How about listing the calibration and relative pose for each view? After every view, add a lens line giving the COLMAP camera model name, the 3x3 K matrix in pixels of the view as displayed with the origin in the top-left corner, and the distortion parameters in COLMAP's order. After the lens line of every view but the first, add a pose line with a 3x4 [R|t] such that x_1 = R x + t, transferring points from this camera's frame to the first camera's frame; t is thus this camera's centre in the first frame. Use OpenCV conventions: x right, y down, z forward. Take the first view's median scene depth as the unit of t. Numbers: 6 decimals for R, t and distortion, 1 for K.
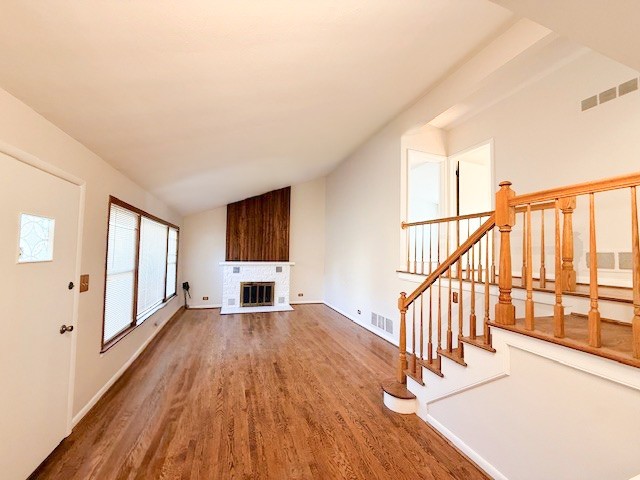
lens RADIAL K [[256.5, 0, 320.0], [0, 256.5, 240.0], [0, 0, 1]] dist [-0.000467, -0.000076]
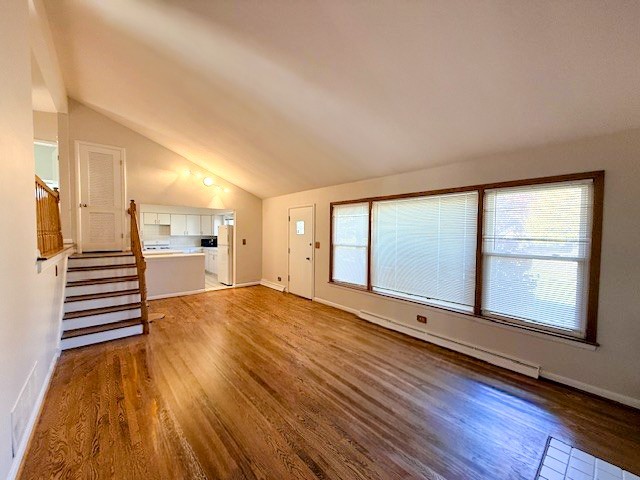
lens RADIAL K [[256.5, 0, 320.0], [0, 256.5, 240.0], [0, 0, 1]] dist [-0.000467, -0.000076]
pose [[-0.921542, -0.012880, -0.388066, 0.001144], [-0.004983, 0.999760, -0.021351, 0.141277], [0.388248, -0.017742, -0.921384, 2.590939]]
